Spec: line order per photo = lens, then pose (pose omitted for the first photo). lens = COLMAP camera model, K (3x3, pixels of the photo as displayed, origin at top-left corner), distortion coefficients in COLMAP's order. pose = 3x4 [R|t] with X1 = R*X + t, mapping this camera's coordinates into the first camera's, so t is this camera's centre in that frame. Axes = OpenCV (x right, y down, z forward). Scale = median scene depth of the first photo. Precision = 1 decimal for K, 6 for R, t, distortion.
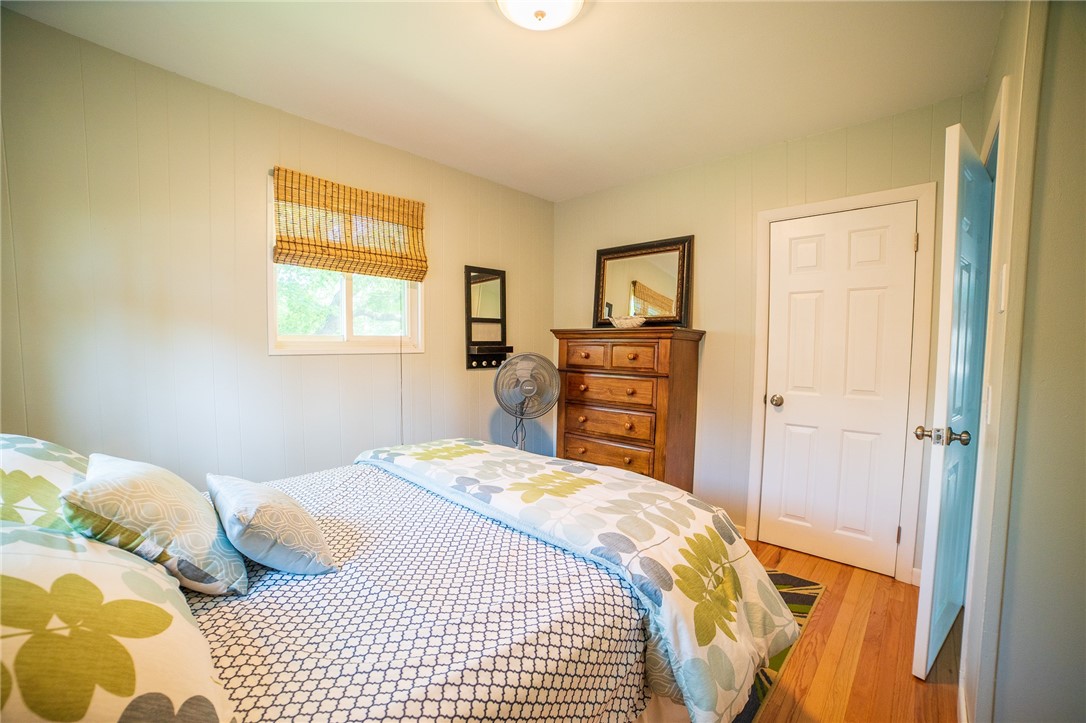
lens RADIAL K [[430.3, 0, 541.7], [0, 430.3, 368.0], [0, 0, 1]] dist [-0.111741, 0.034766]
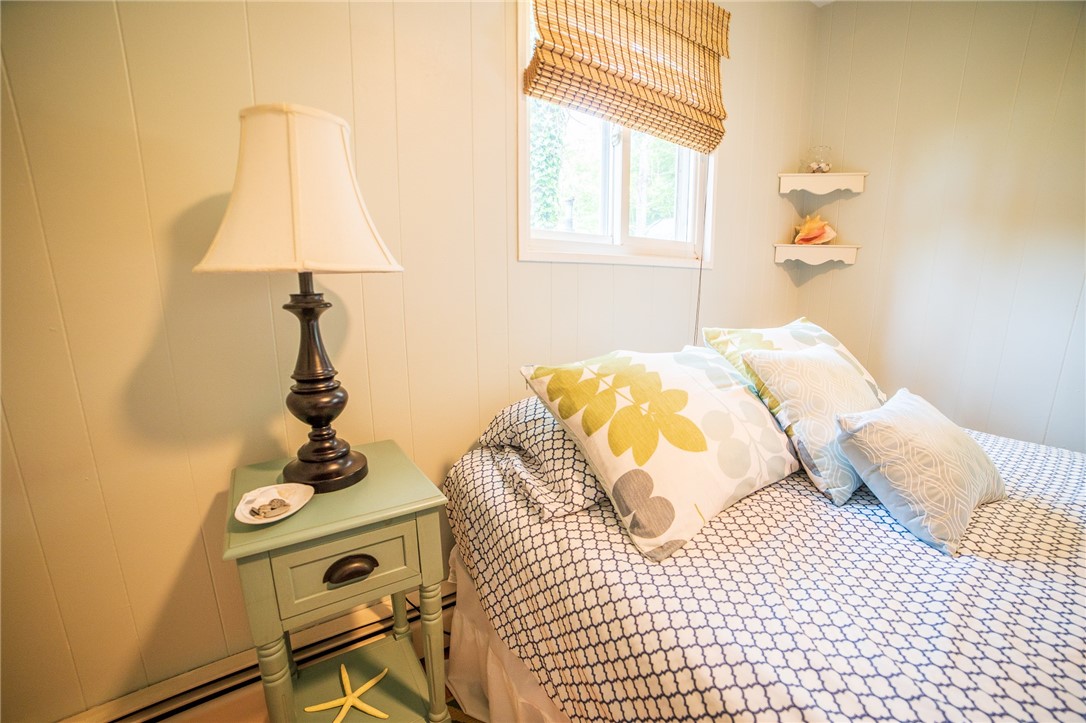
lens RADIAL K [[430.3, 0, 541.7], [0, 430.3, 368.0], [0, 0, 1]] dist [-0.111741, 0.034766]
pose [[-0.159977, 0.201998, -0.966232, 0.228632], [-0.057035, 0.975312, 0.213339, 0.091827], [0.985472, 0.089239, -0.144507, 0.438558]]
